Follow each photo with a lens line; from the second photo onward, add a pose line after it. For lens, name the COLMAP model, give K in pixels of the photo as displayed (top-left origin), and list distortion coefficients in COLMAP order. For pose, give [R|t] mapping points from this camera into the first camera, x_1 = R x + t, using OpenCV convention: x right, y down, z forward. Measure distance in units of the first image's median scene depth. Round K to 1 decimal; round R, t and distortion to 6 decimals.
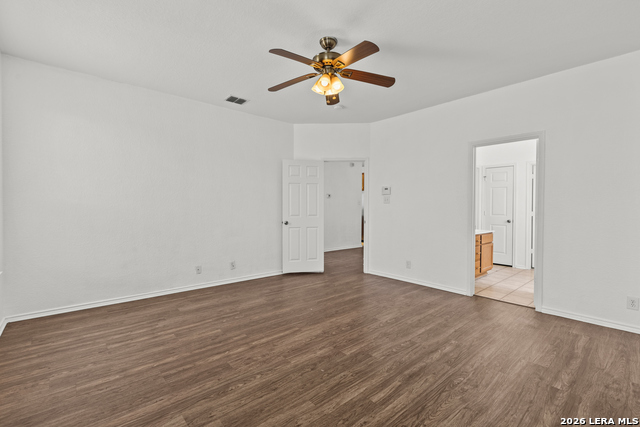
lens RADIAL K [[288.9, 0, 320.1], [0, 288.9, 211.6], [0, 0, 1]] dist [0.000673, 0.000022]
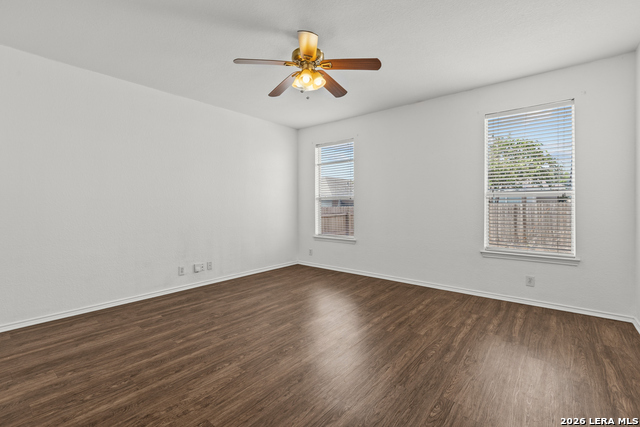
lens RADIAL K [[288.9, 0, 320.4], [0, 288.9, 210.7], [0, 0, 1]] dist [0.000673, 0.000022]
pose [[-0.987371, 0.000334, -0.158426, 0.148115], [-0.004249, 0.999582, 0.028584, -0.026050], [0.158369, 0.028896, -0.986957, 2.094884]]
